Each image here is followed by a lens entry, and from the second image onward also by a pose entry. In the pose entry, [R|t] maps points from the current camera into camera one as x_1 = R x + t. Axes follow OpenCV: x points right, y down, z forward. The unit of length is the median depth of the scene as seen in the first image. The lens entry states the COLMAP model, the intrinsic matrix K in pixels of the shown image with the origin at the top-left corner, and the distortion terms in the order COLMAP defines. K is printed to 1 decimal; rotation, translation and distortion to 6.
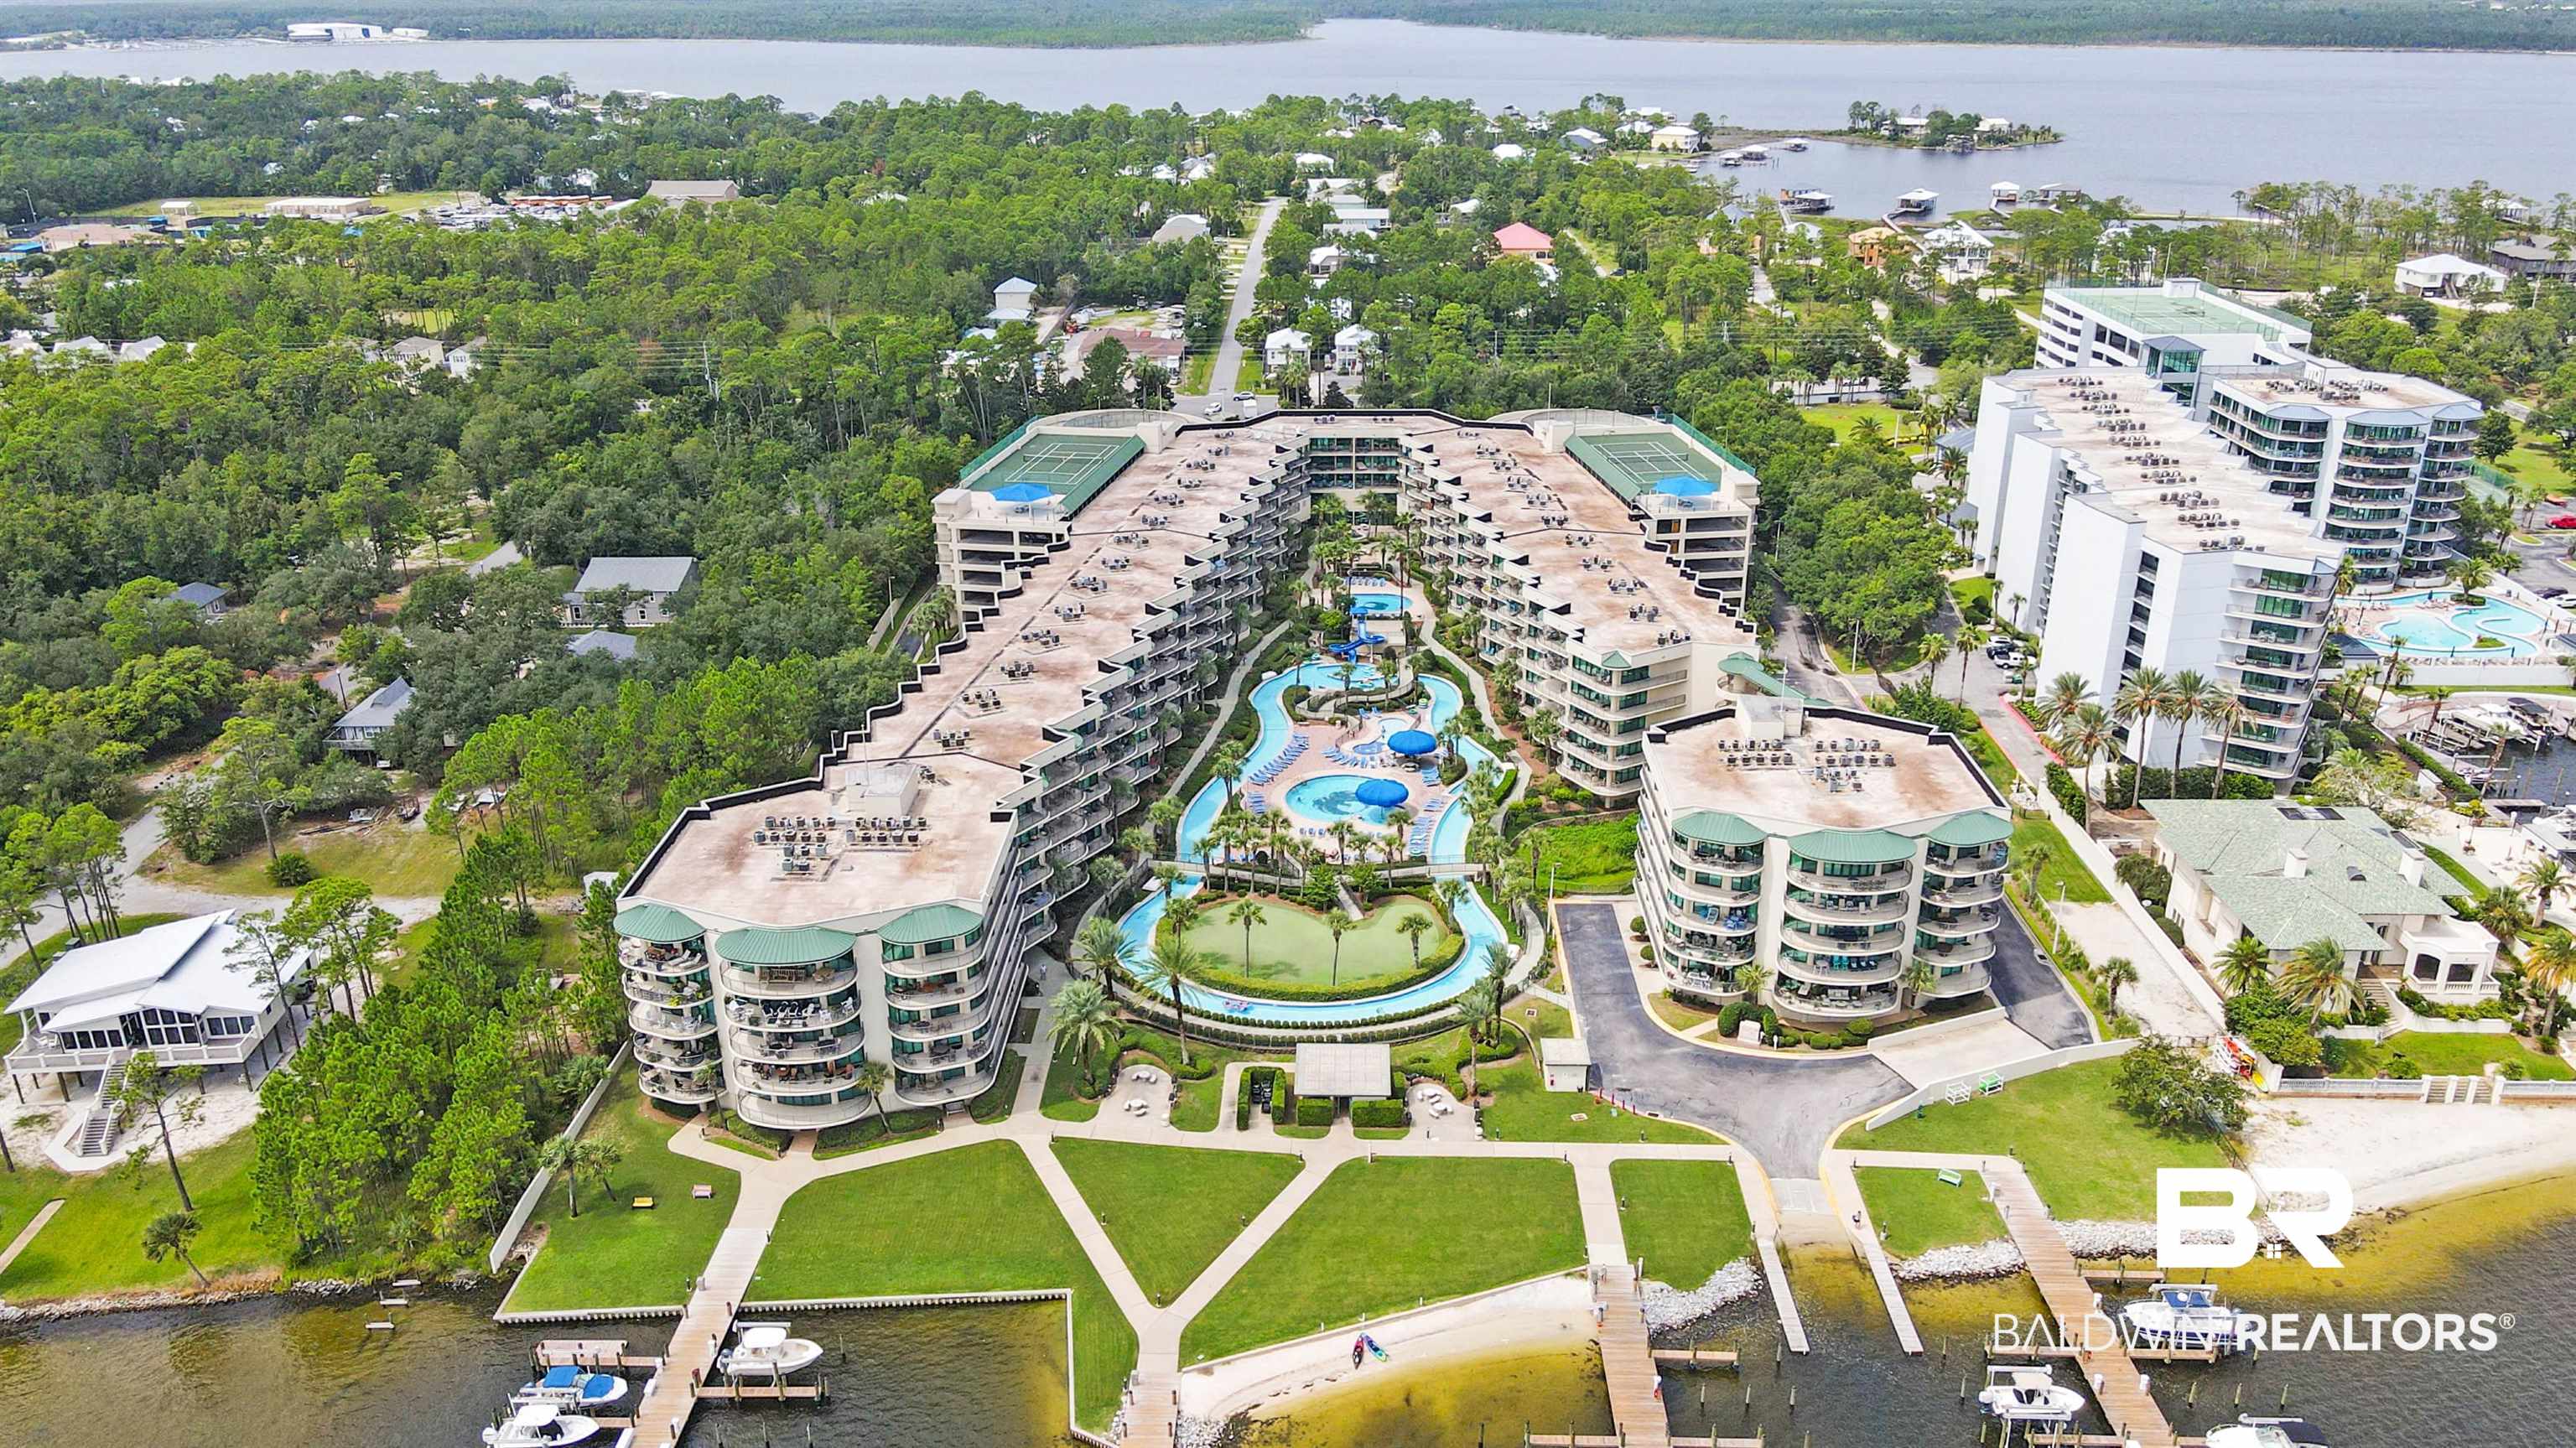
lens RADIAL K [[1787.6, 0, 1303.9], [0, 1787.6, 736.0], [0, 0, 1]] dist [0.024468, 0.003116]
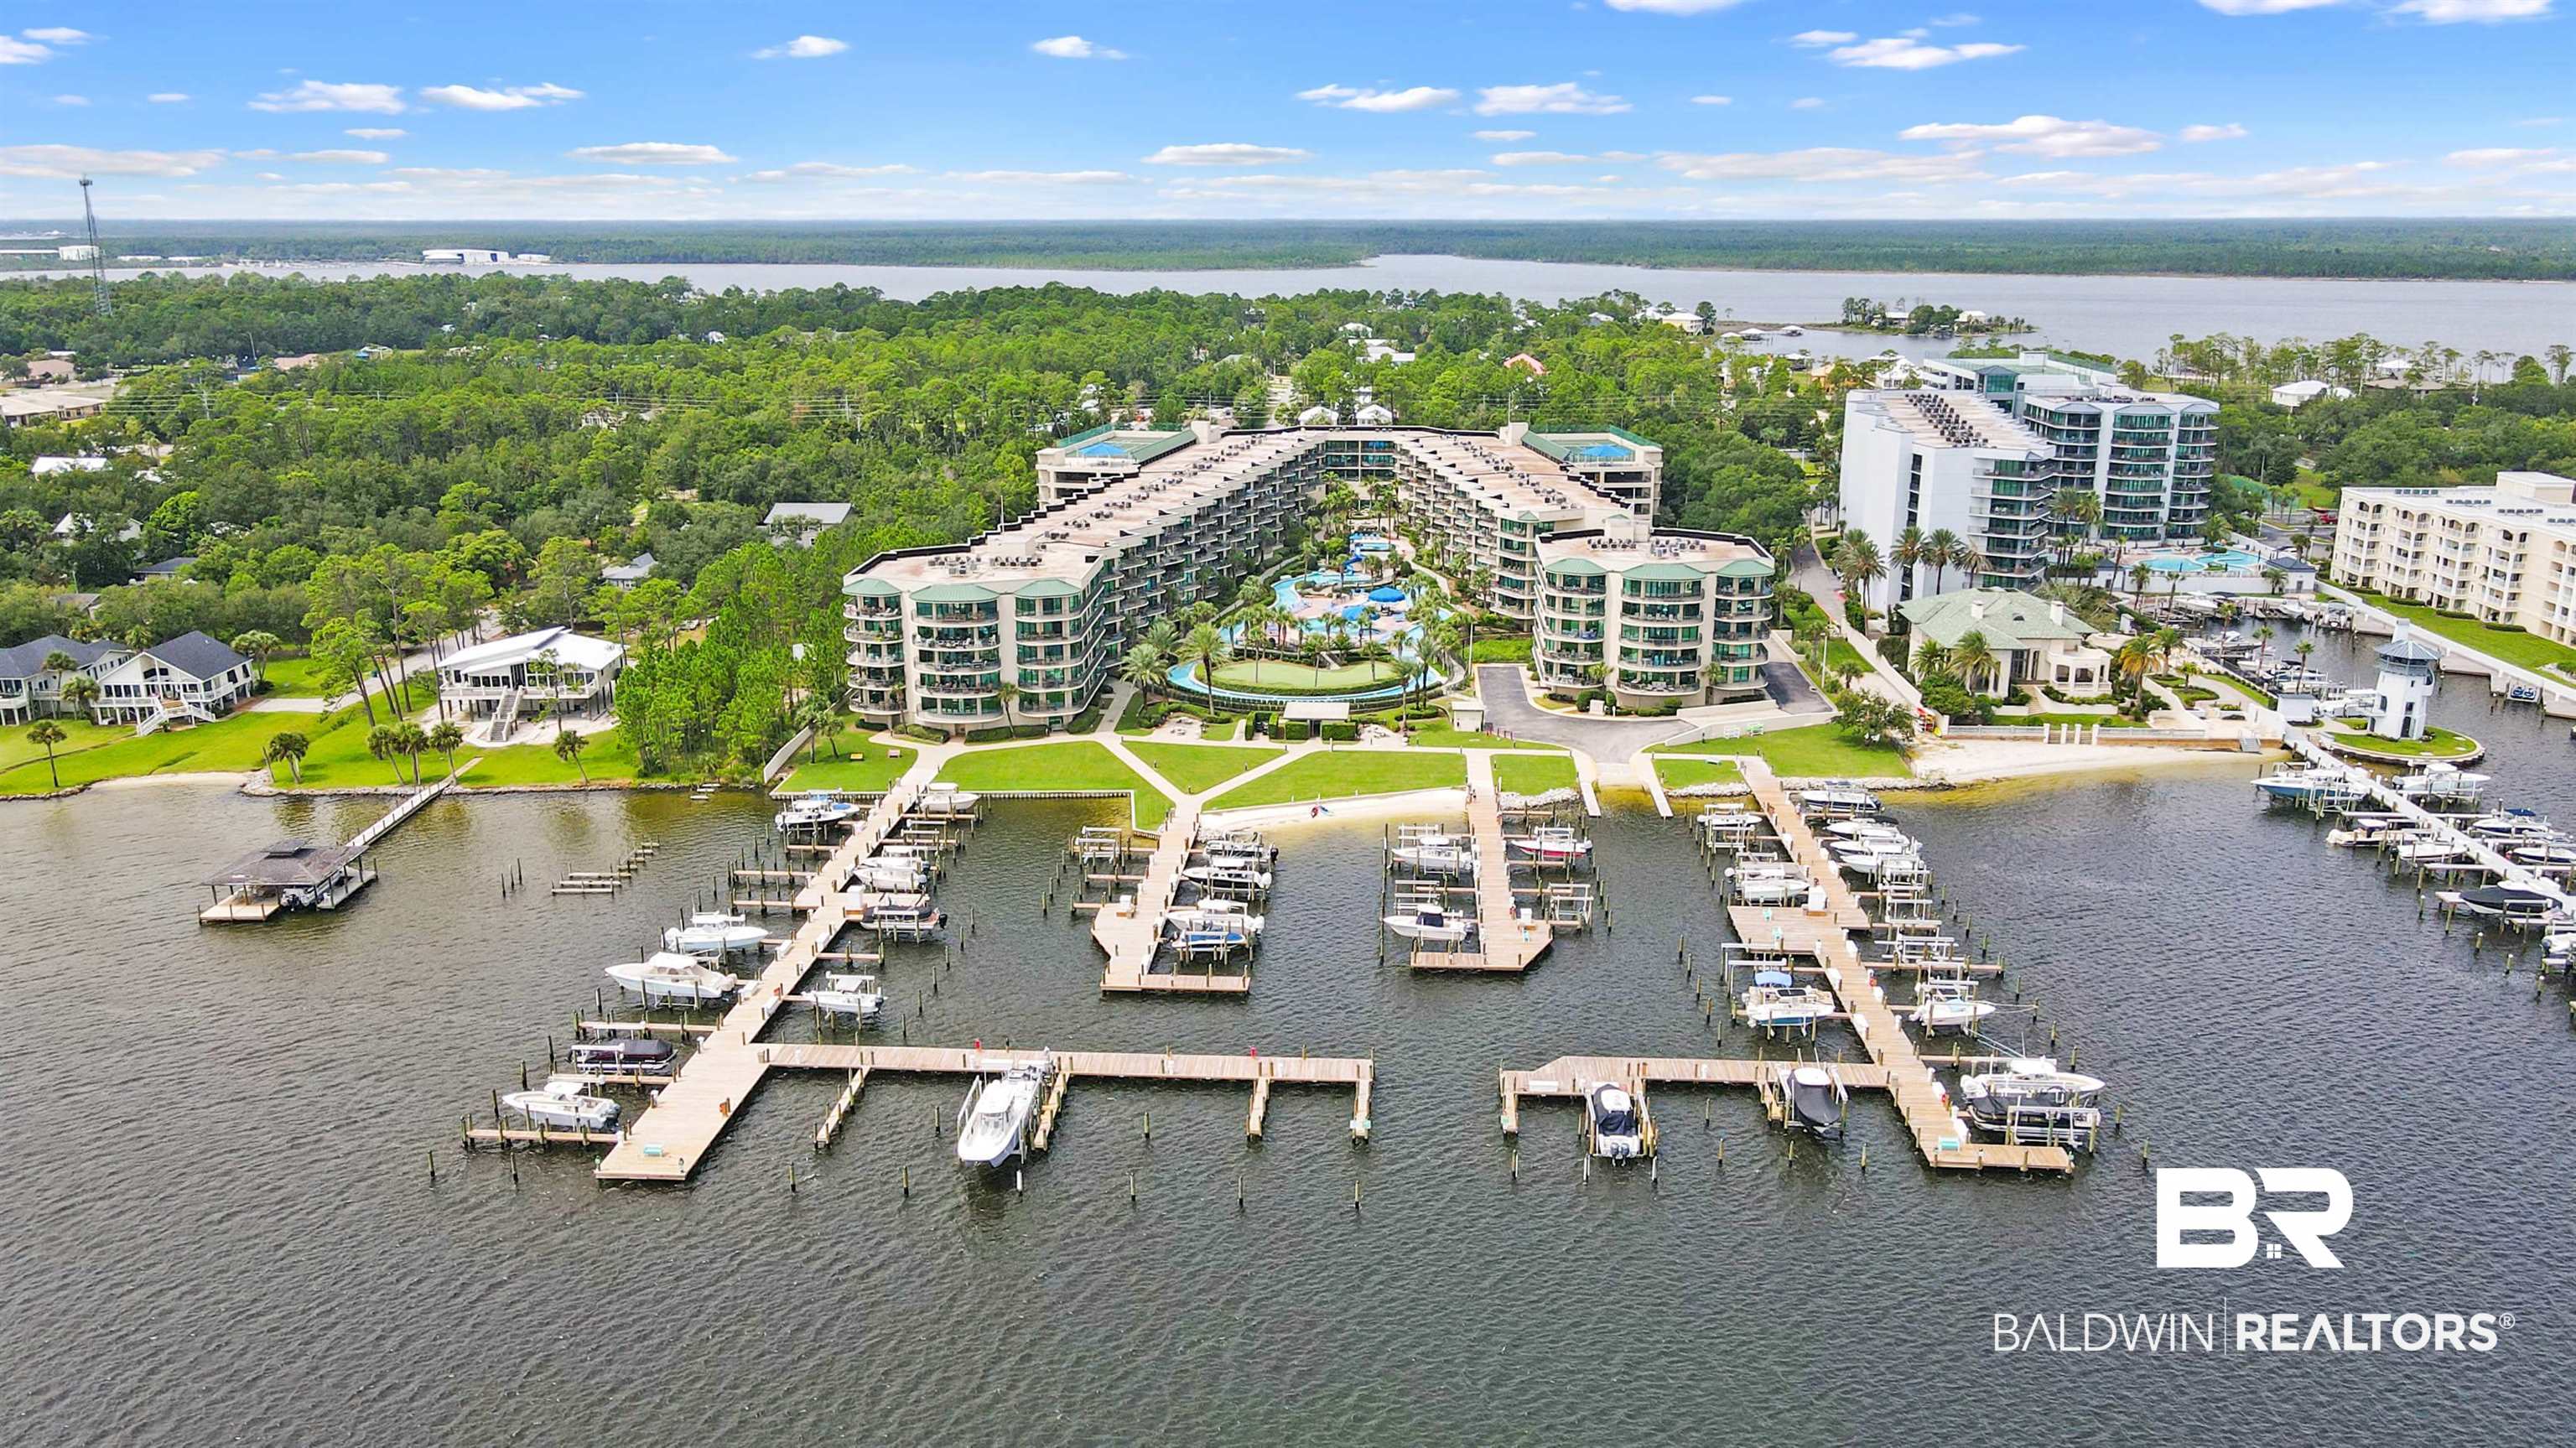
lens RADIAL K [[1787.6, 0, 1303.9], [0, 1787.6, 736.0], [0, 0, 1]] dist [0.024468, 0.003116]
pose [[0.999455, 0.017134, -0.028213, 0.050534], [-0.020488, 0.992166, -0.123235, 0.371769], [0.025880, 0.123746, 0.991976, -0.451419]]
